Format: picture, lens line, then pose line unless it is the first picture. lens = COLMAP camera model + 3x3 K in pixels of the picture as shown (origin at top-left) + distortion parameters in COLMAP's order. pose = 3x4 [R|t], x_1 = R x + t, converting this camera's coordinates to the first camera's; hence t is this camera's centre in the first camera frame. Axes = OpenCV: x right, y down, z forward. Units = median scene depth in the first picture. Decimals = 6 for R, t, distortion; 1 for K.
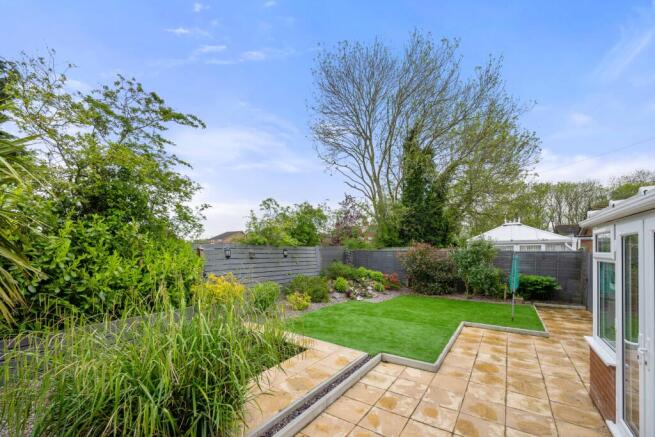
lens RADIAL K [[266.1, 0, 322.2], [0, 266.1, 249.1], [0, 0, 1]] dist [-0.003382, -0.000403]
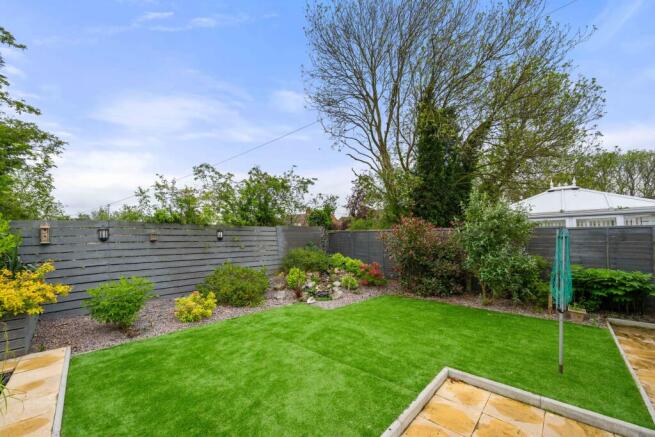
lens RADIAL K [[266.1, 0, 318.0], [0, 266.1, 226.0], [0, 0, 1]] dist [-0.003382, -0.000403]
pose [[0.989977, -0.015625, -0.140359, 0.201439], [0.011151, 0.999406, -0.032604, 0.014933], [0.140785, 0.030712, 0.989564, 0.261284]]
